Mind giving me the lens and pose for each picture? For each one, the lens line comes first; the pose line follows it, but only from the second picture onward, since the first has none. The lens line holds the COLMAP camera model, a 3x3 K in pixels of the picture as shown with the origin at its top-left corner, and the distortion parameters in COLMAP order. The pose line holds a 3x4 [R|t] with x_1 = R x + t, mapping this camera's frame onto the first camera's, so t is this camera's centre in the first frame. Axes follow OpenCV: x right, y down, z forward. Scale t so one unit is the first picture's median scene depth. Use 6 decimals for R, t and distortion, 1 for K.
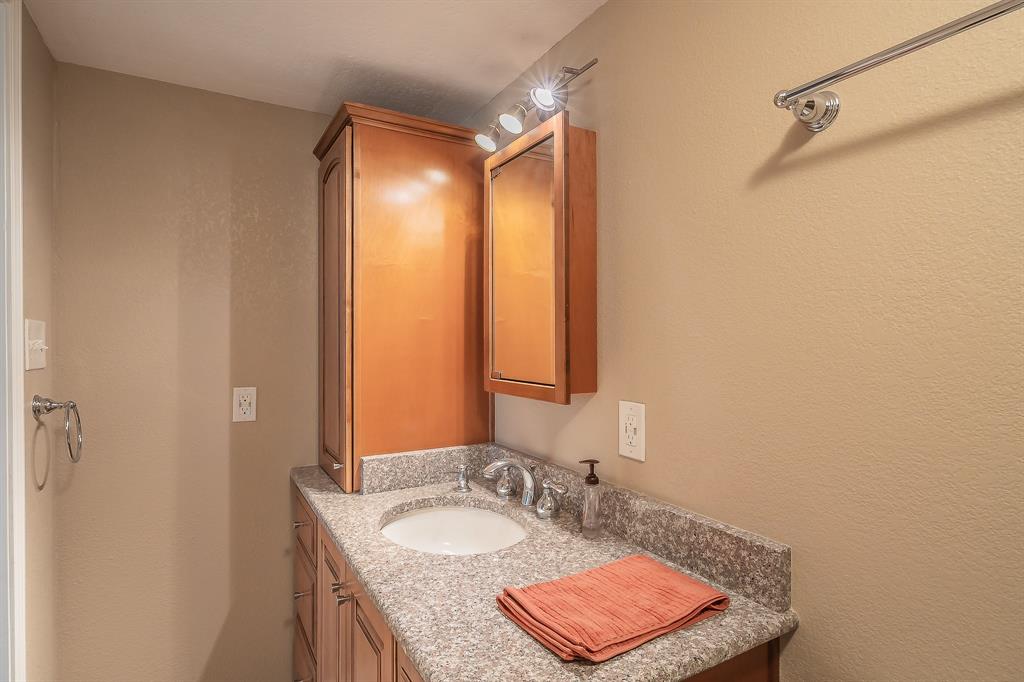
lens RADIAL K [[538.1, 0, 511.8], [0, 538.1, 338.0], [0, 0, 1]] dist [0.002978, 0.000160]
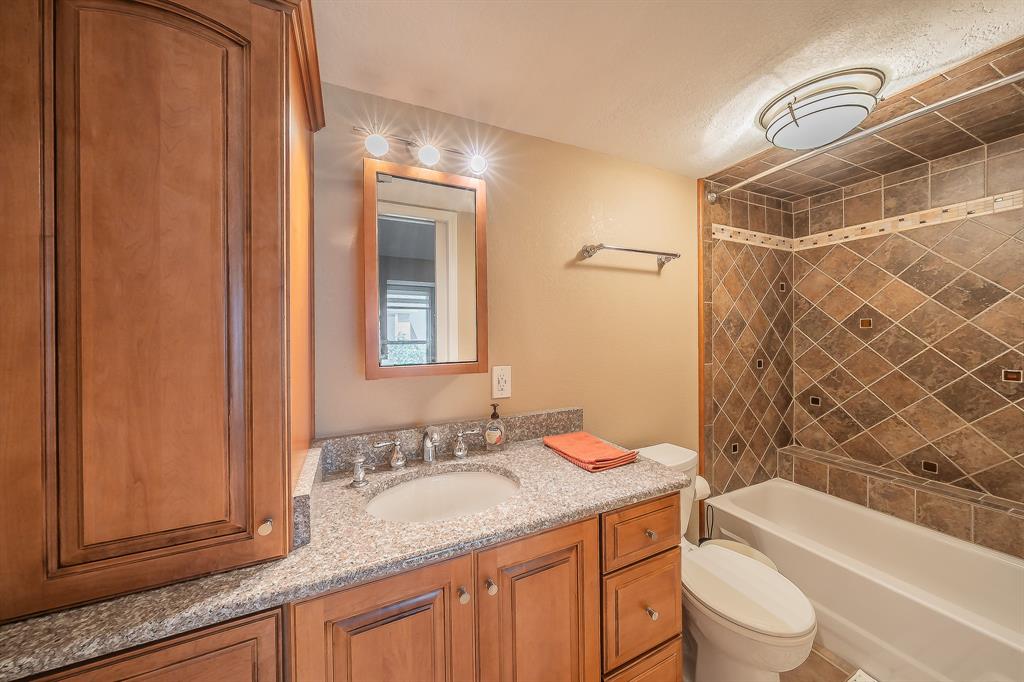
lens RADIAL K [[354.8, 0, 515.8], [0, 354.8, 336.4], [0, 0, 1]] dist [-0.000478, -0.000110]
pose [[0.063375, -0.006177, 0.997971, -0.952805], [0.006229, 0.999964, 0.005794, 0.015284], [-0.997970, 0.005850, 0.063411, 0.893542]]
